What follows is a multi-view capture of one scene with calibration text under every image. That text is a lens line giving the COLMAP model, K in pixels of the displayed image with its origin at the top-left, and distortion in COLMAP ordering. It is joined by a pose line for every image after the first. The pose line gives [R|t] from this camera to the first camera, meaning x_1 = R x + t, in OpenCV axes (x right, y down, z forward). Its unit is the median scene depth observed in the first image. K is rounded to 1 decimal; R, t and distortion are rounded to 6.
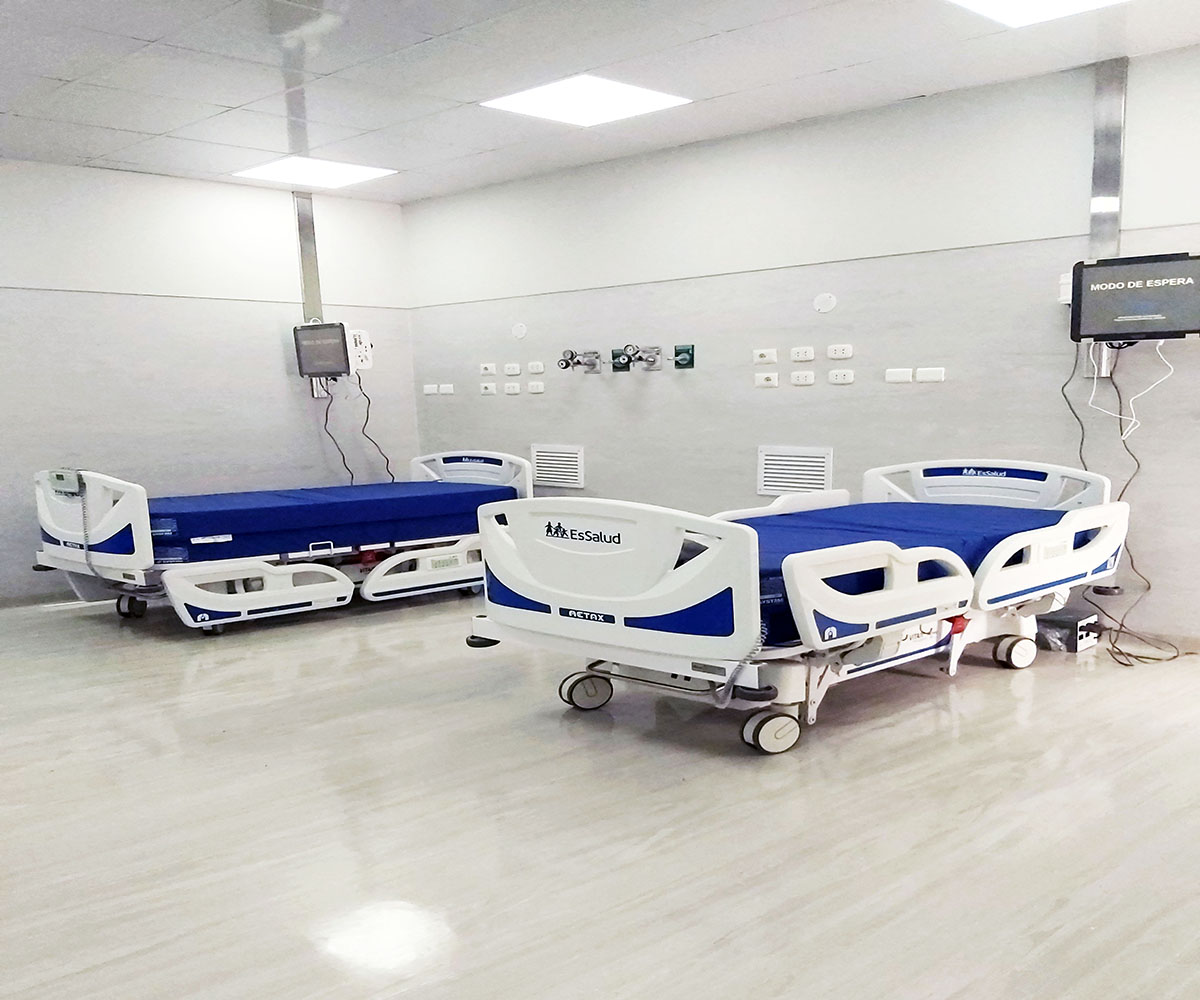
lens RADIAL K [[480.8, 0, 599.8], [0, 480.8, 483.4], [0, 0, 1]] dist [0.002217, -0.000116]
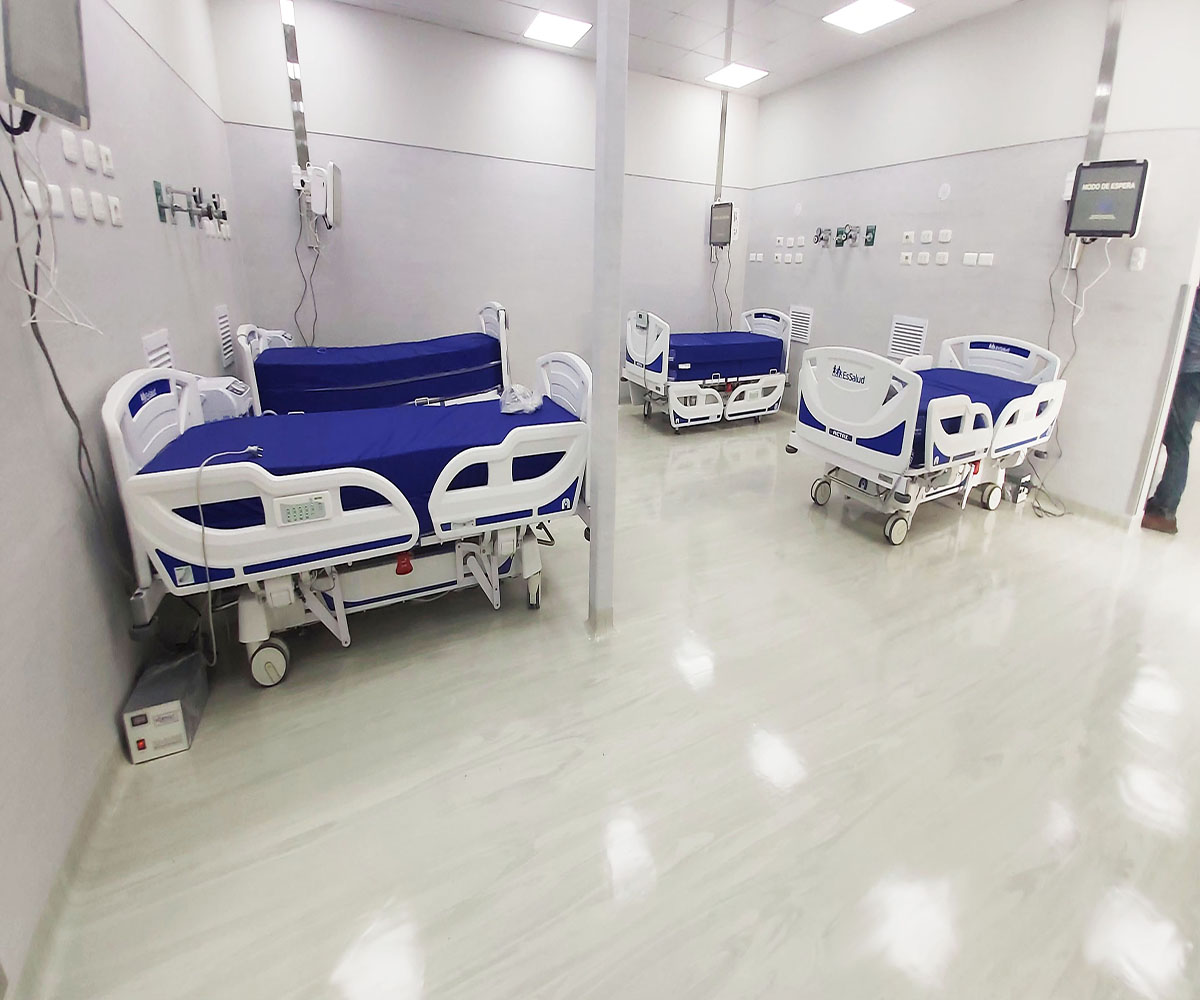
lens RADIAL K [[619.9, 0, 600.0], [0, 619.9, 500.0], [0, 0, 1]] dist [0.001416, -0.025964]
pose [[0.967623, -0.028783, 0.250753, -1.026839], [-0.027343, 0.975676, 0.217505, 0.074645], [-0.250914, -0.217319, 0.943300, -0.507721]]
